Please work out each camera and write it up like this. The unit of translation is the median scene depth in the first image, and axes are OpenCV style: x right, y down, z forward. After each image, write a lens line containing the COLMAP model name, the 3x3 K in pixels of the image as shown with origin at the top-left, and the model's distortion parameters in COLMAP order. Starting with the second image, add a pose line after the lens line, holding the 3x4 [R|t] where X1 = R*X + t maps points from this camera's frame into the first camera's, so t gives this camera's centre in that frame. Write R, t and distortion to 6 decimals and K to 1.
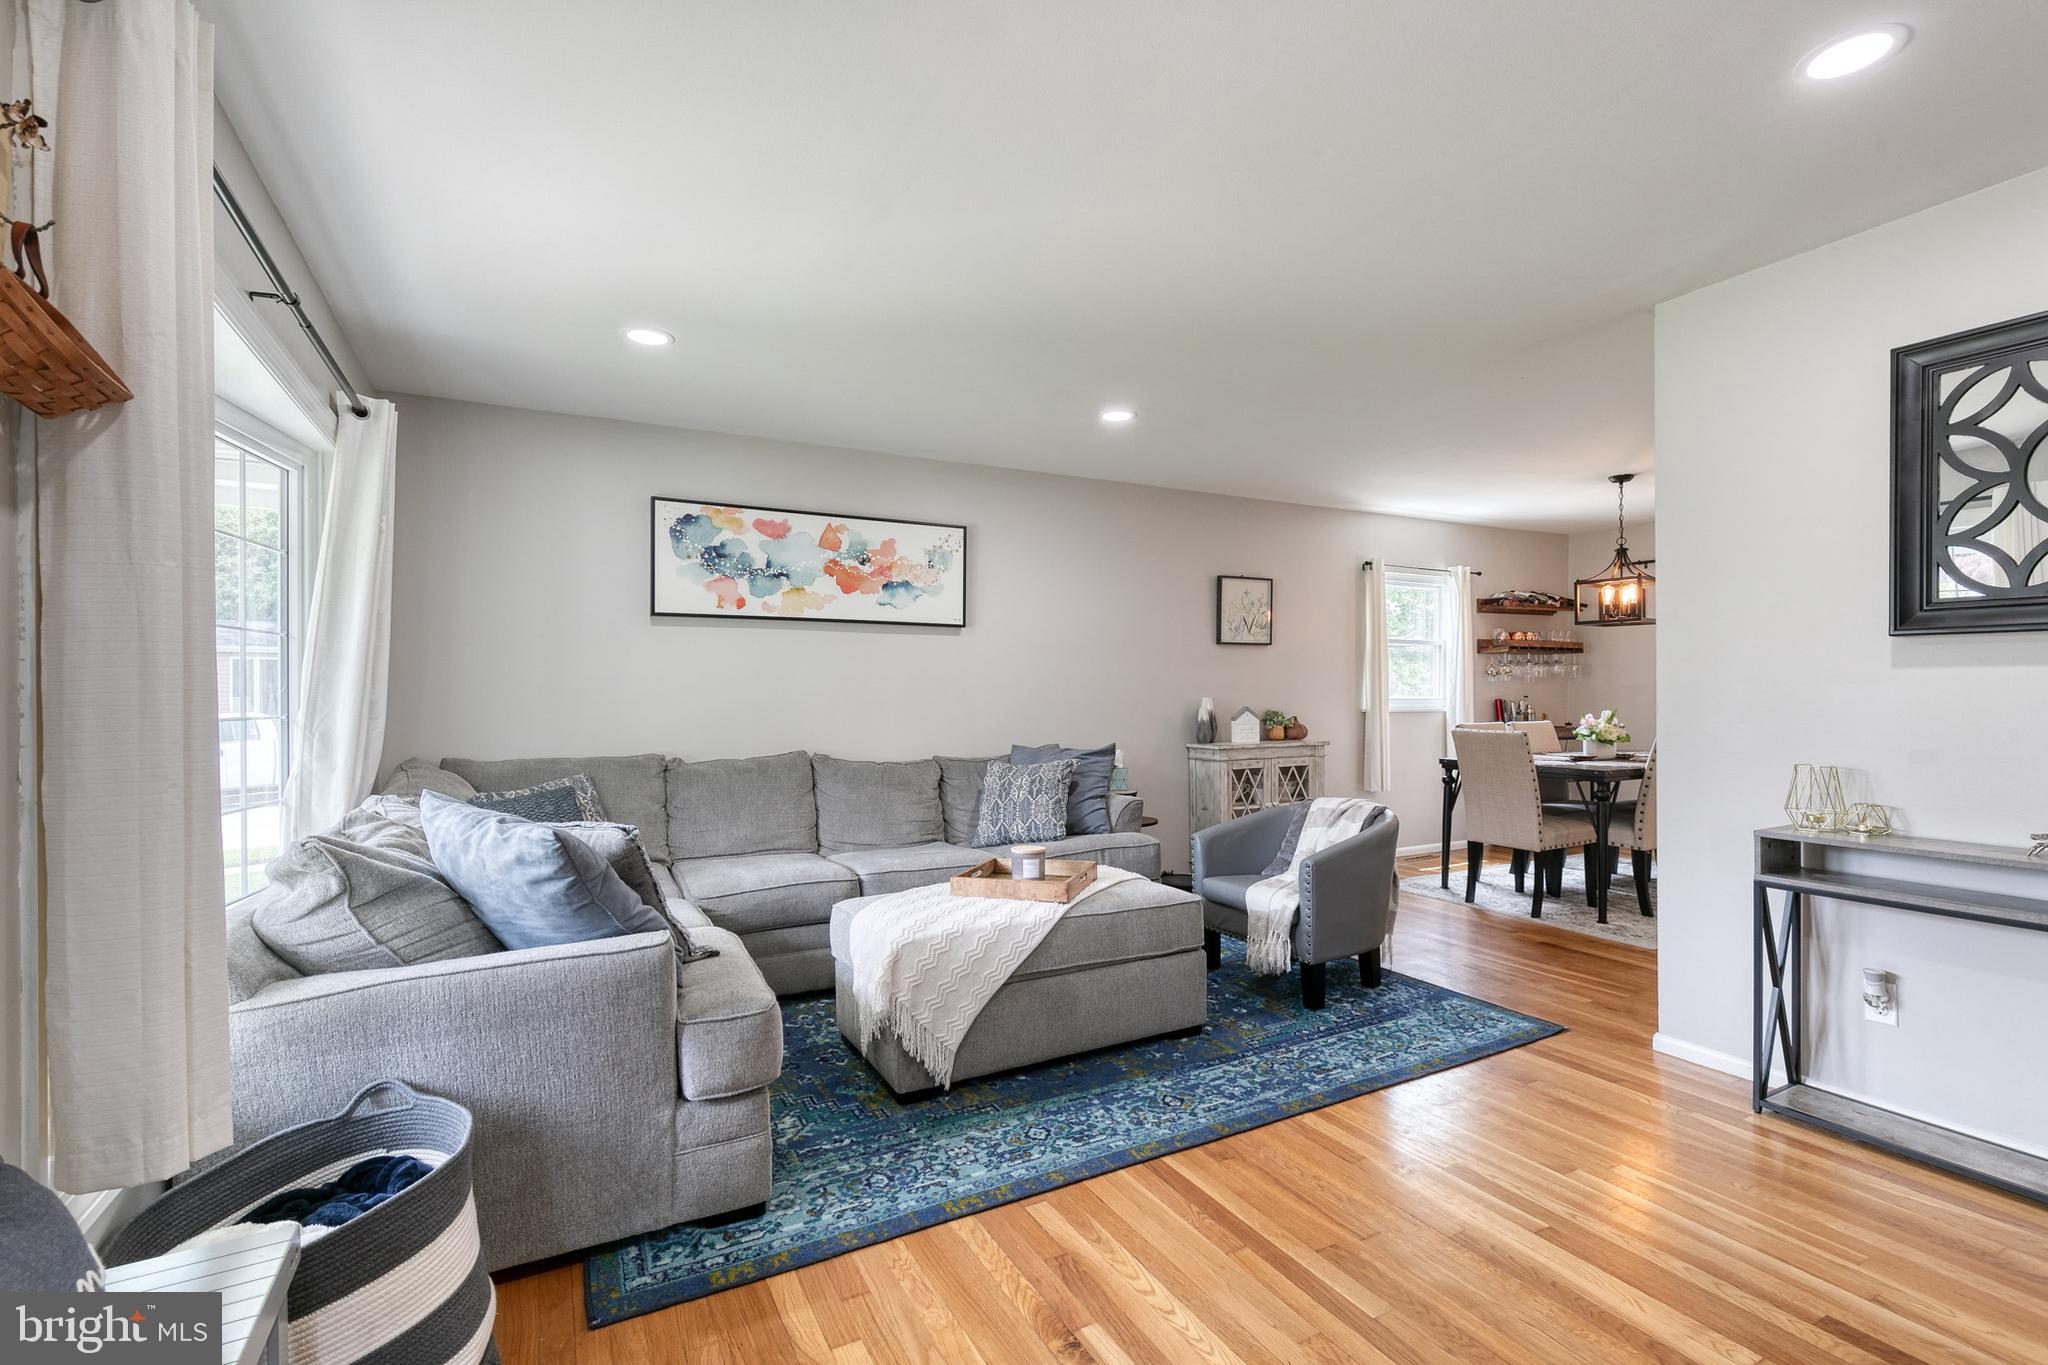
lens RADIAL K [[918.1, 0, 1040.3], [0, 918.1, 690.8], [0, 0, 1]] dist [0.003379, -0.000137]
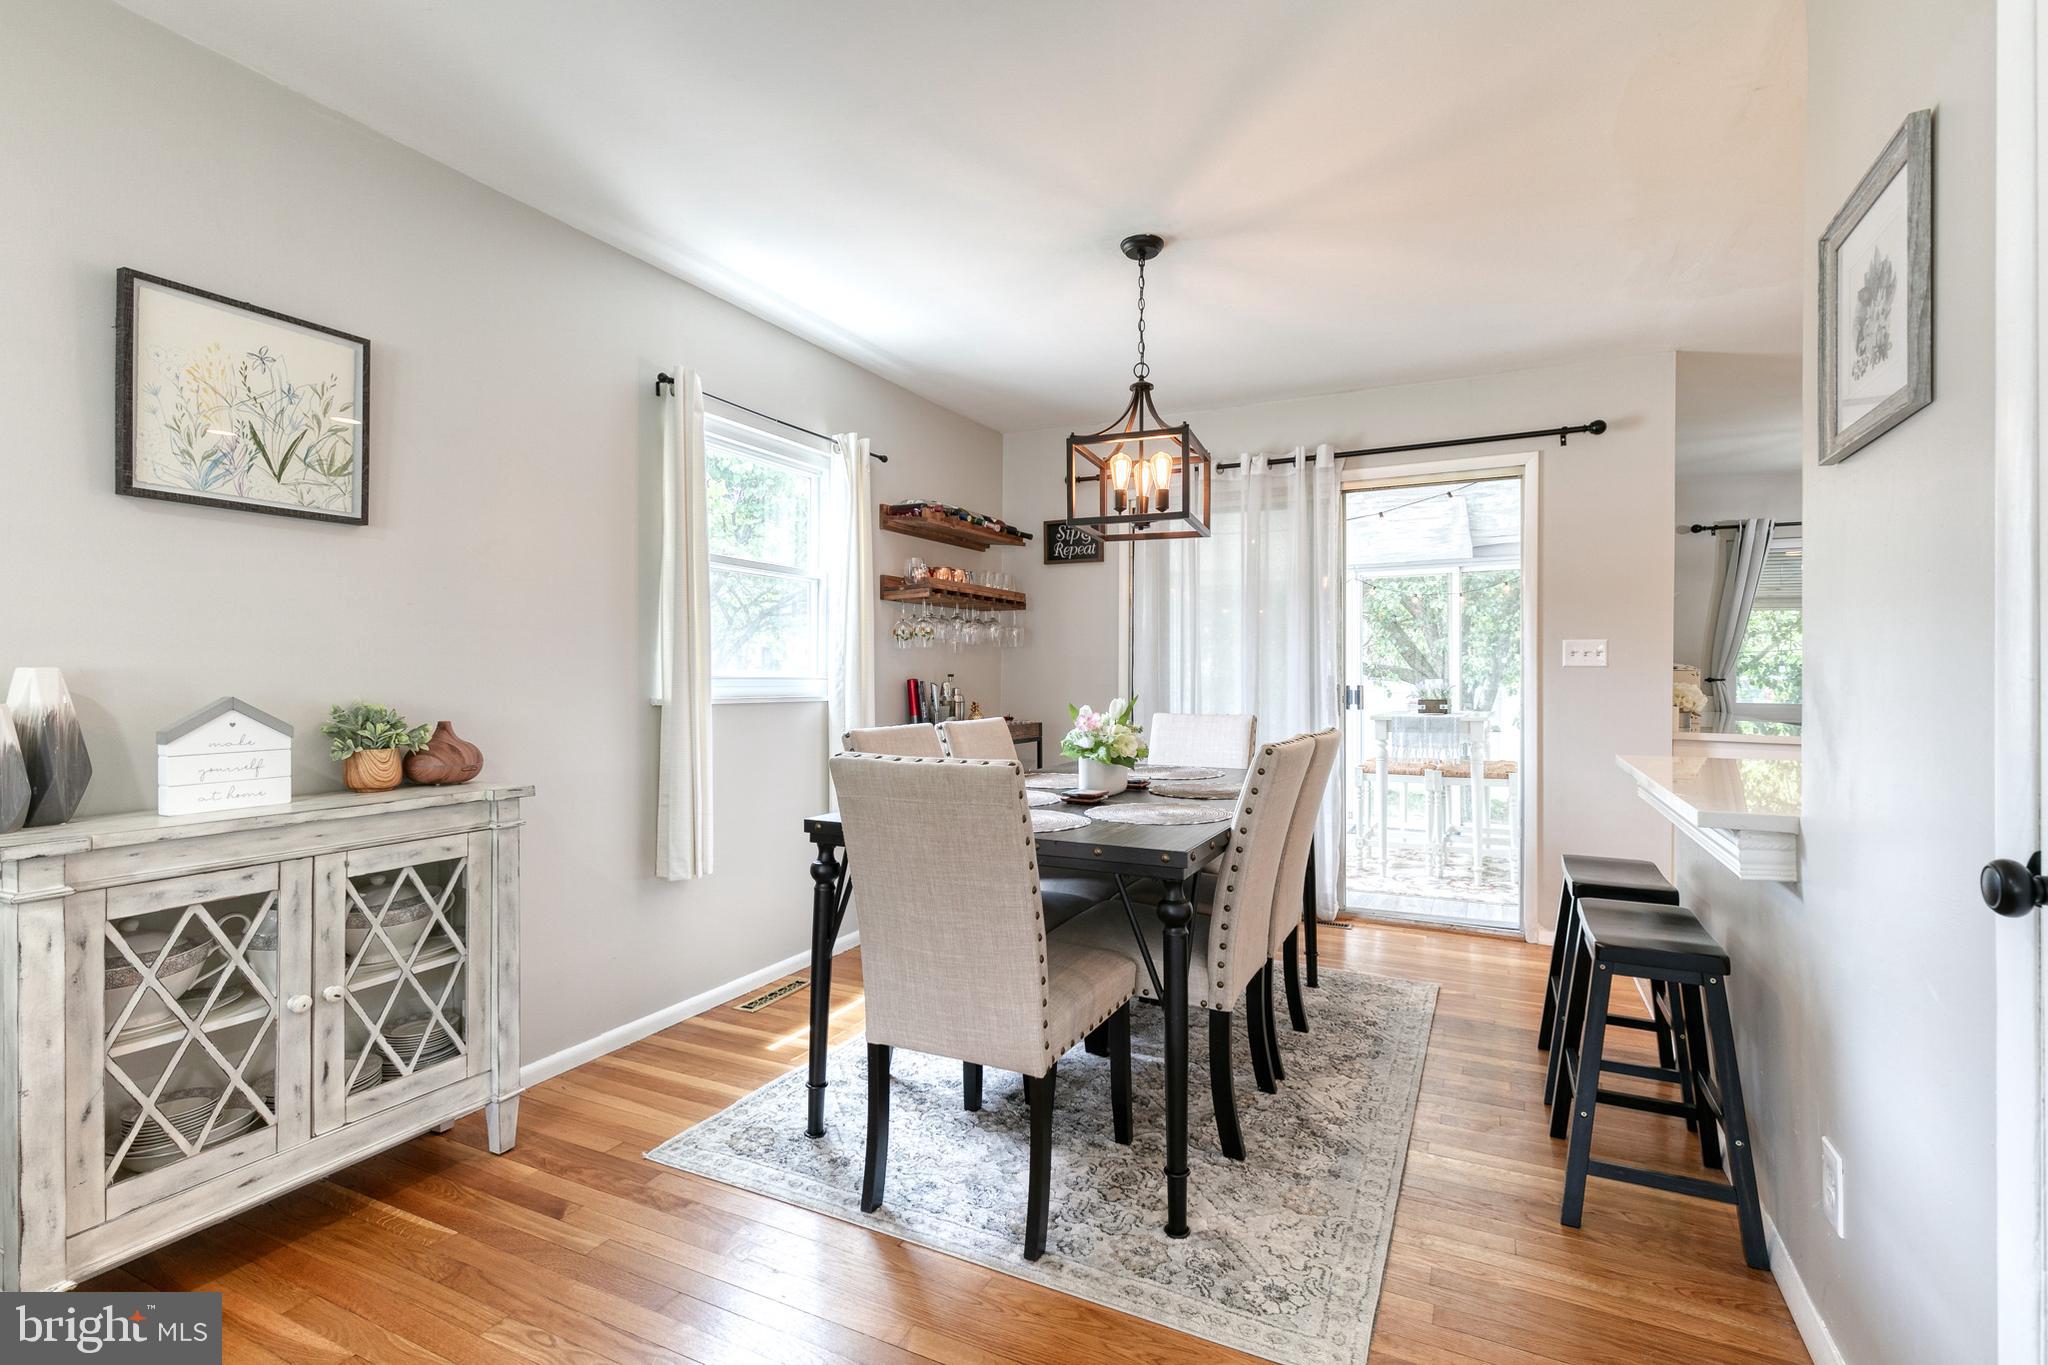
lens RADIAL K [[931.8, 0, 1024.0], [0, 931.8, 682.5], [0, 0, 1]] dist [0.002278, 0.002010]
pose [[0.819857, -0.000048, 0.572569, 0.315091], [-0.004093, 0.999974, 0.005944, 0.011043], [-0.572554, -0.007216, 0.819835, 0.687312]]
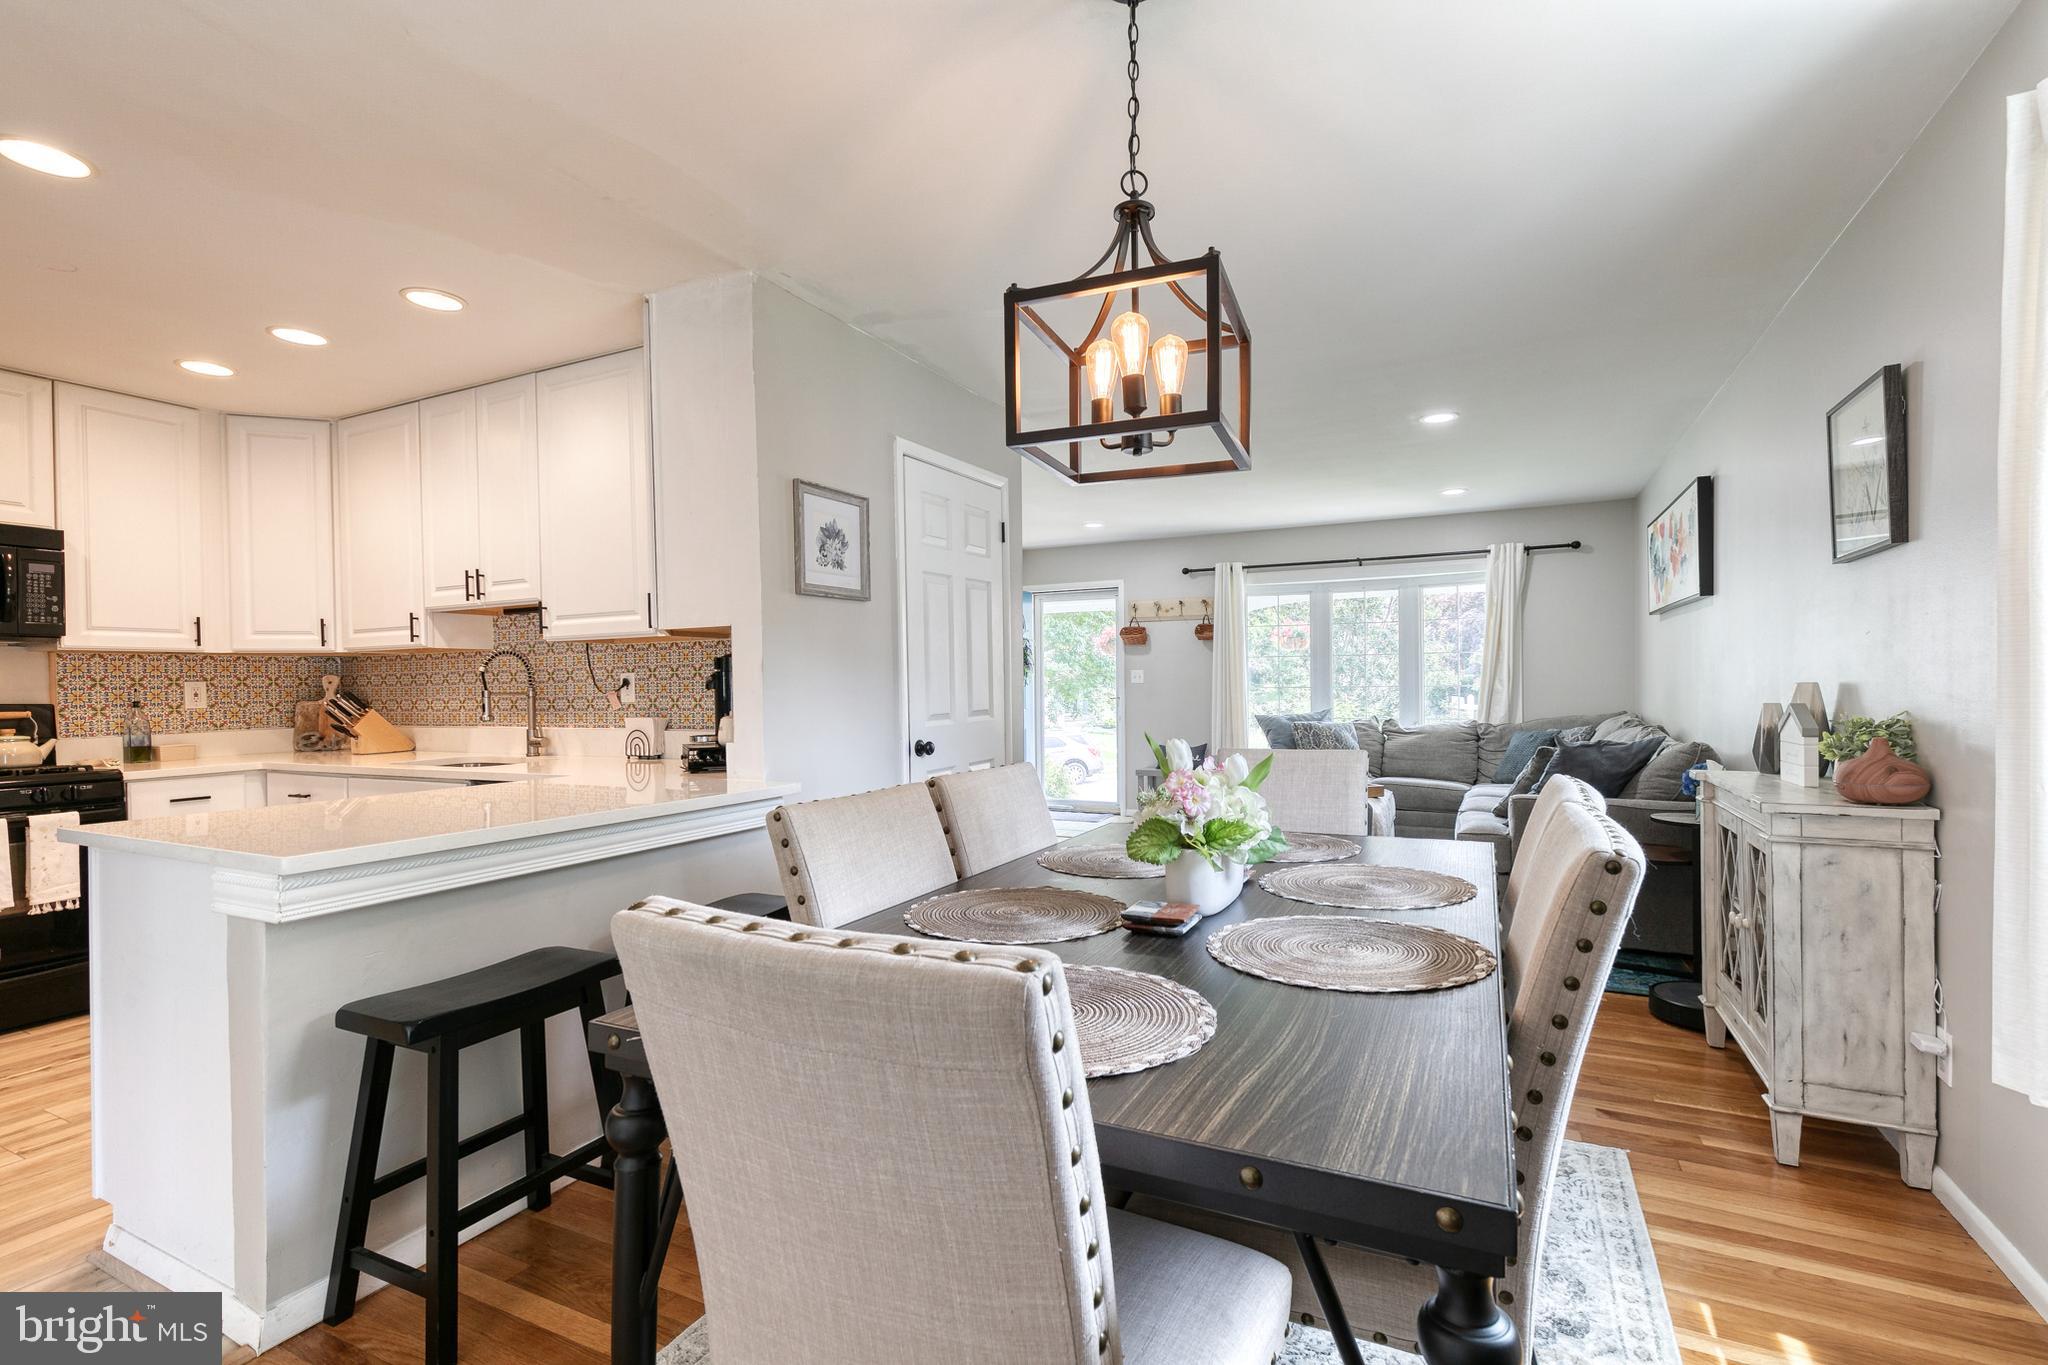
lens RADIAL K [[918.1, 0, 1040.3], [0, 918.1, 690.8], [0, 0, 1]] dist [0.003379, -0.000137]
pose [[-0.814698, 0.017573, -0.579619, 0.925673], [0.017137, 0.999834, 0.006225, 0.004099], [0.579632, -0.004861, -0.814864, 1.367177]]
